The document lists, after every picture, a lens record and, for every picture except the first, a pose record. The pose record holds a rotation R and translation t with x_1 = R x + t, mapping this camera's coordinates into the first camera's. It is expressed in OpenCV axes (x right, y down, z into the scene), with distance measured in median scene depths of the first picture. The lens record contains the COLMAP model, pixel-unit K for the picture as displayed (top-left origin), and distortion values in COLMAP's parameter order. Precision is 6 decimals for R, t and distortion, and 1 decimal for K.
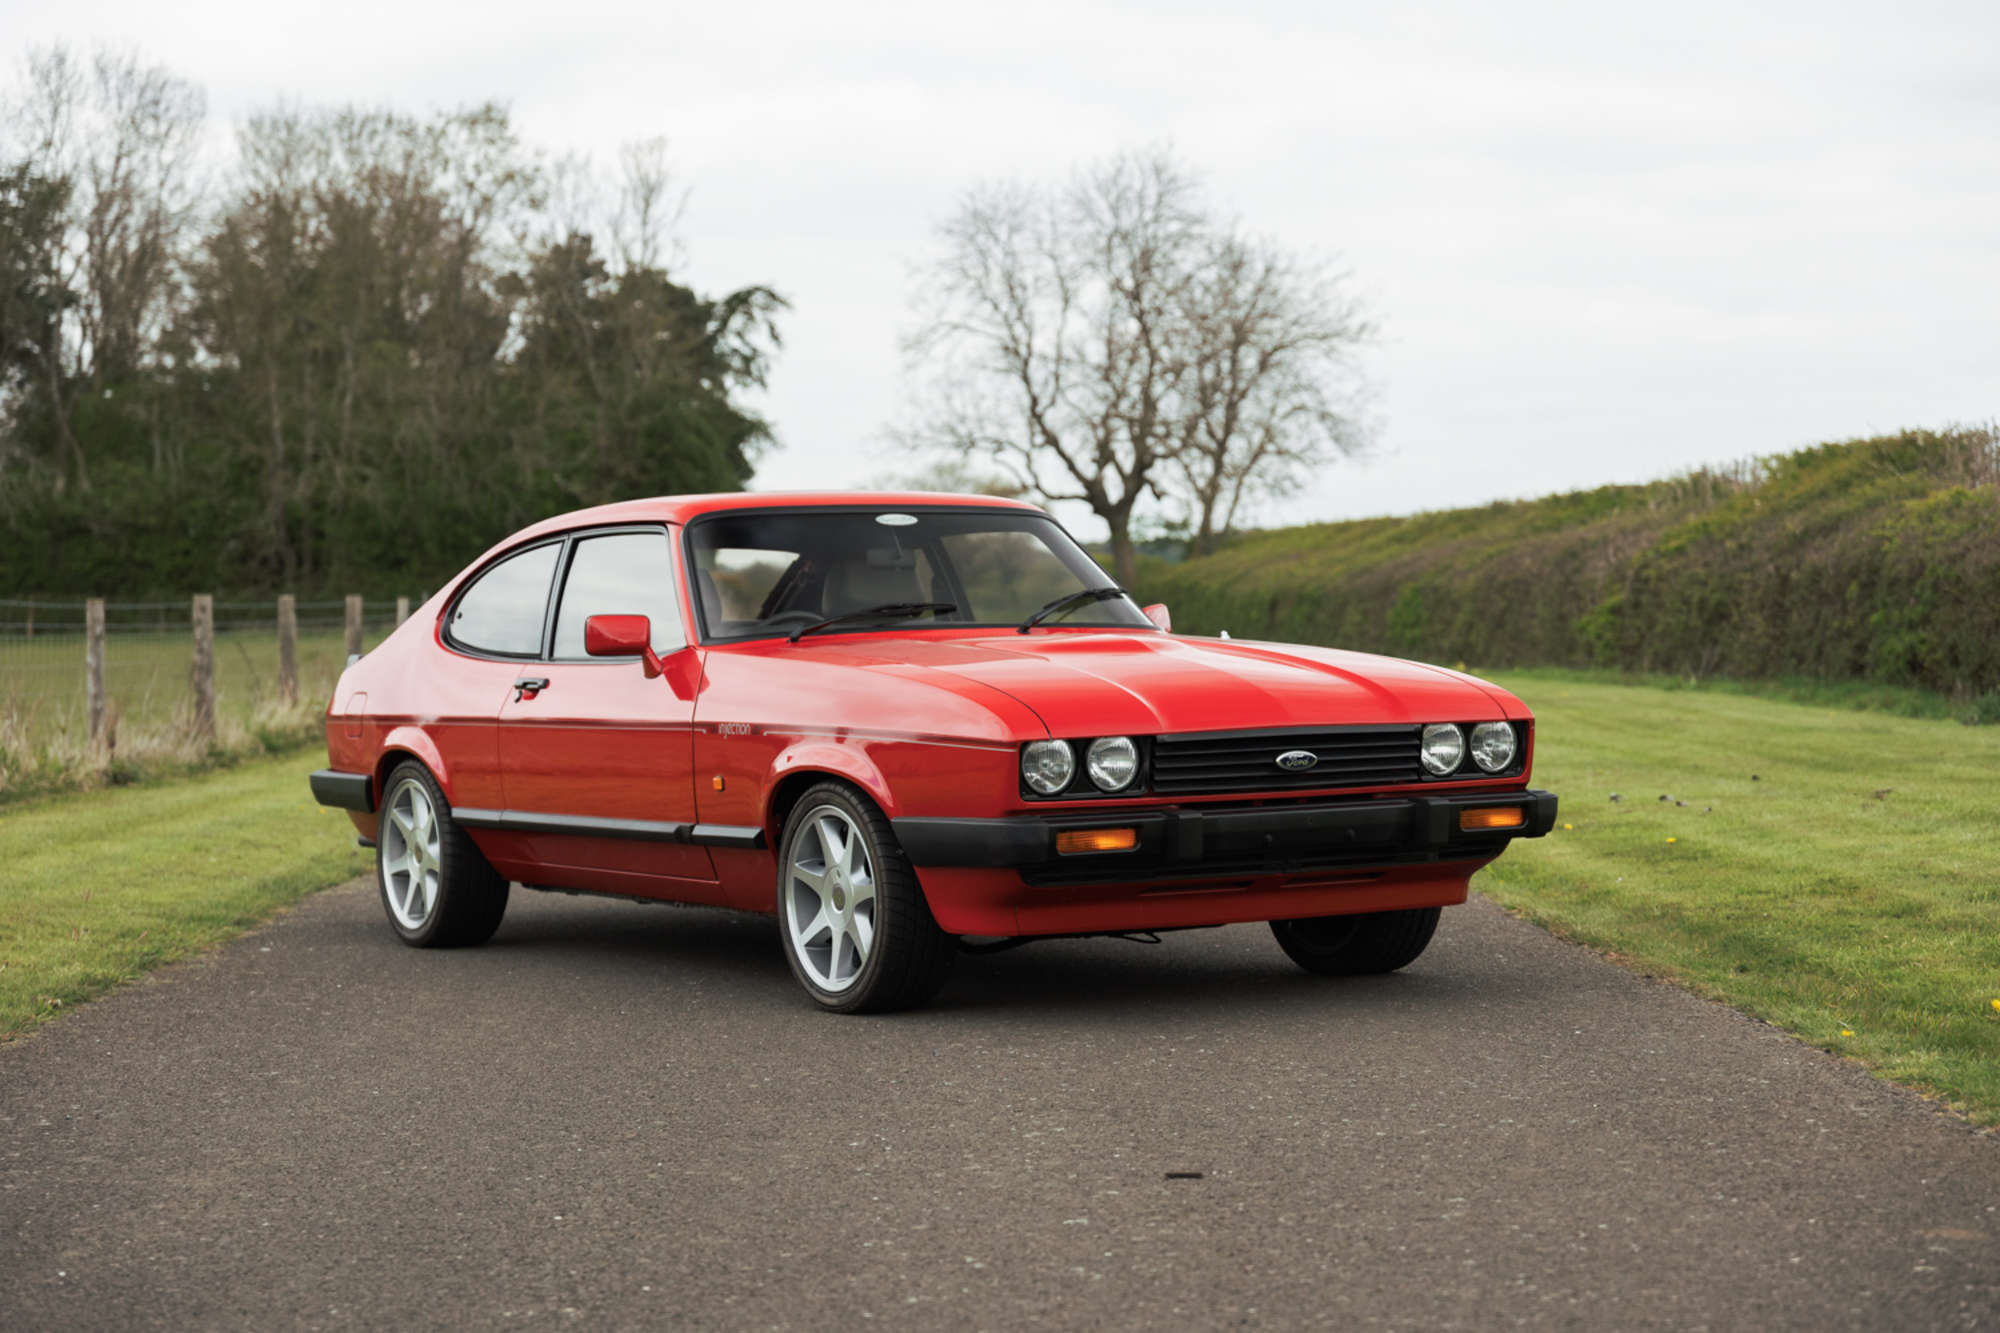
lens RADIAL K [[3860.2, 0, 1000.0], [0, 3860.2, 666.5], [0, 0, 1]] dist [0.014643, 0.021203]
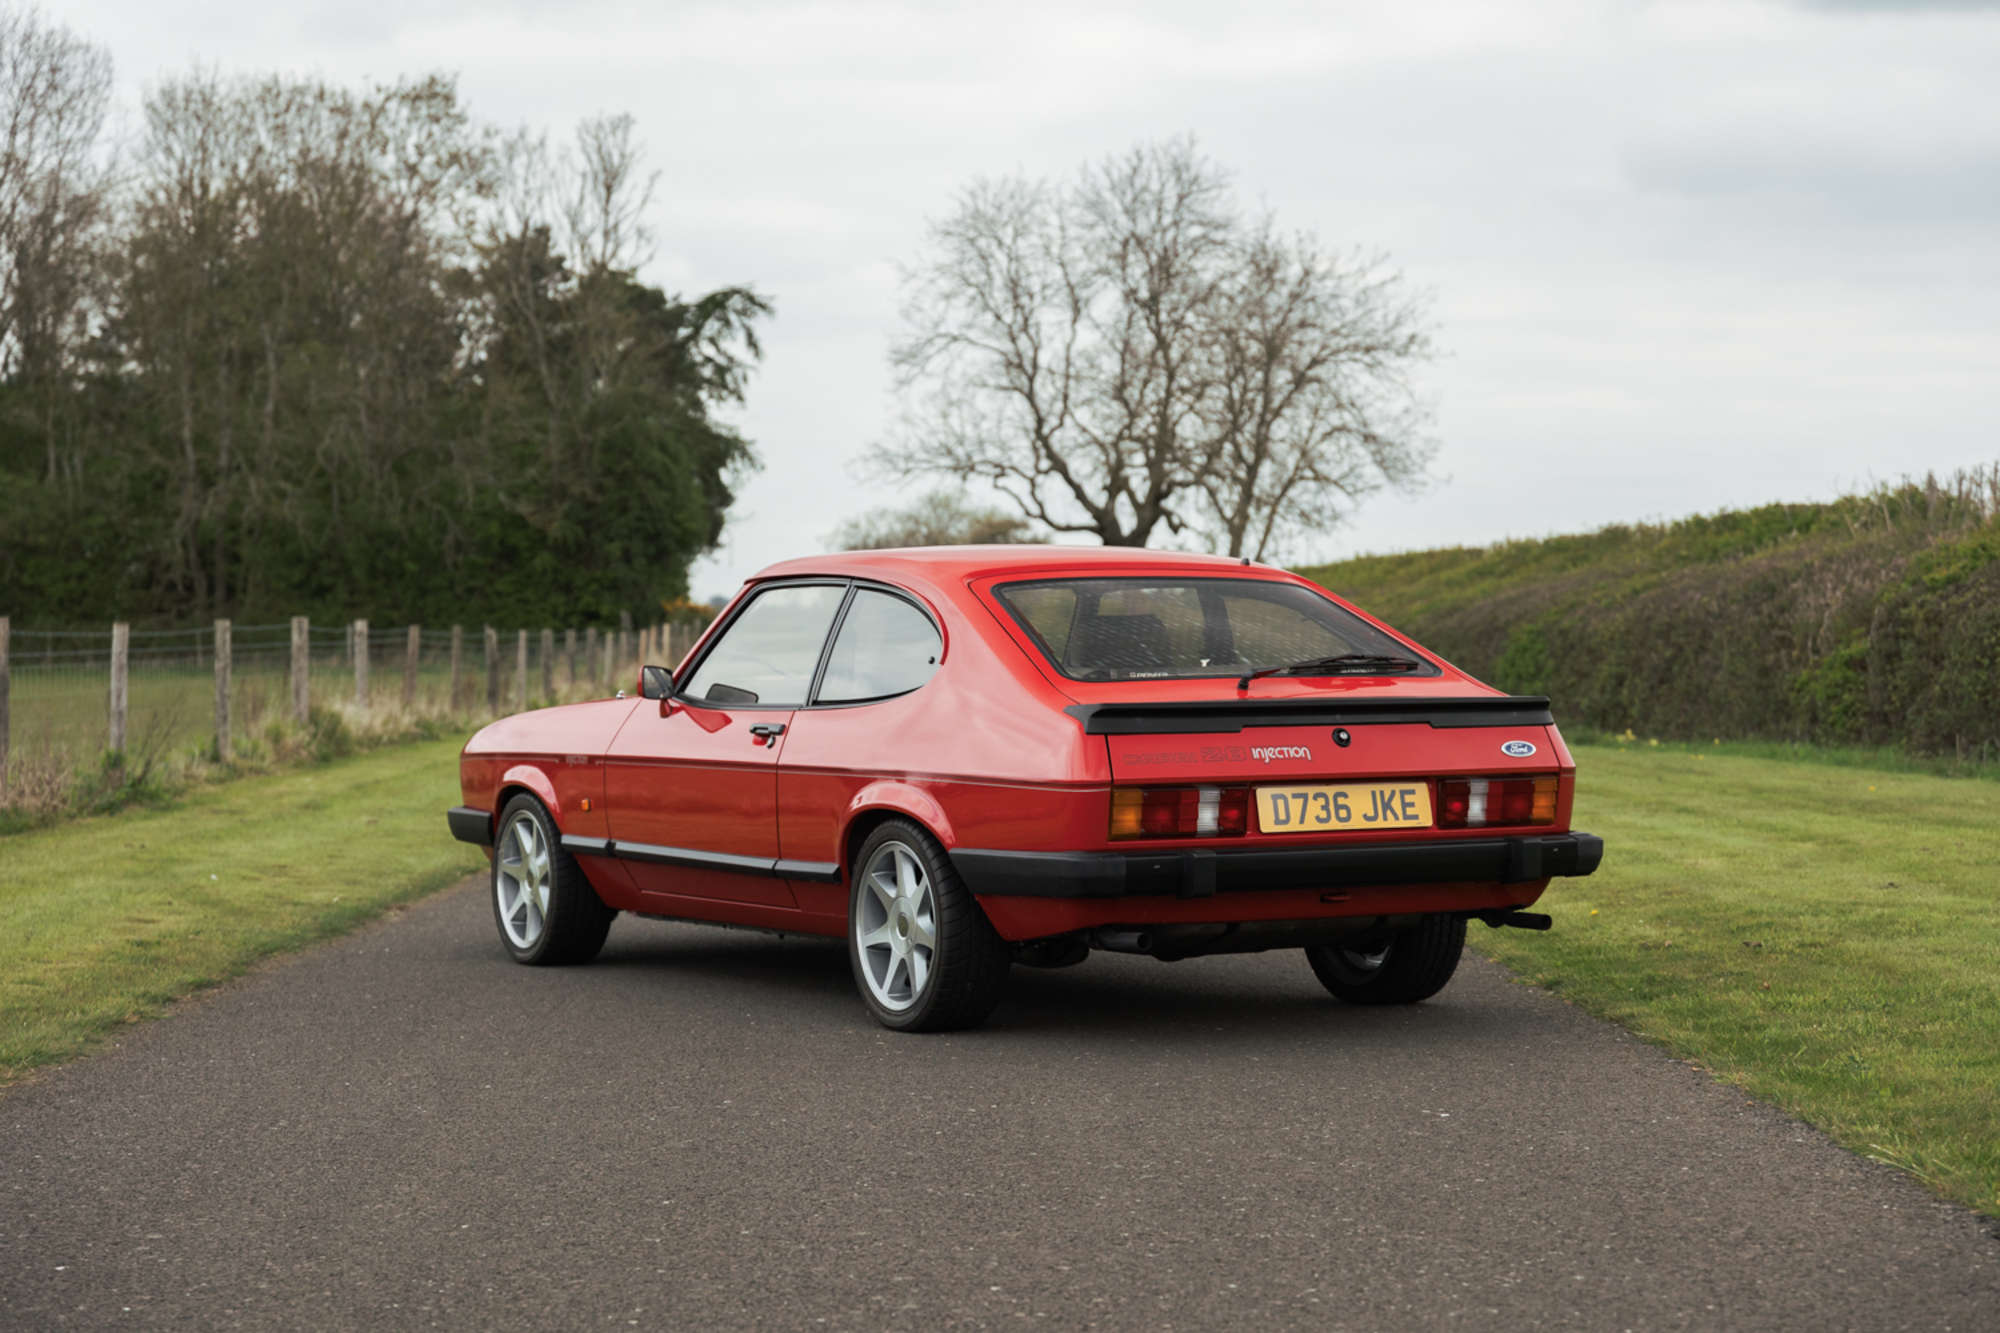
lens RADIAL K [[3846.4, 0, 1000.0], [0, 3846.4, 666.5], [0, 0, 1]] dist [0.007958, 0.041242]
pose [[0.999933, 0.011383, 0.002007, -0.001897], [-0.011361, 0.999878, -0.010710, -0.001735], [-0.002129, 0.010686, 0.999941, 0.113125]]
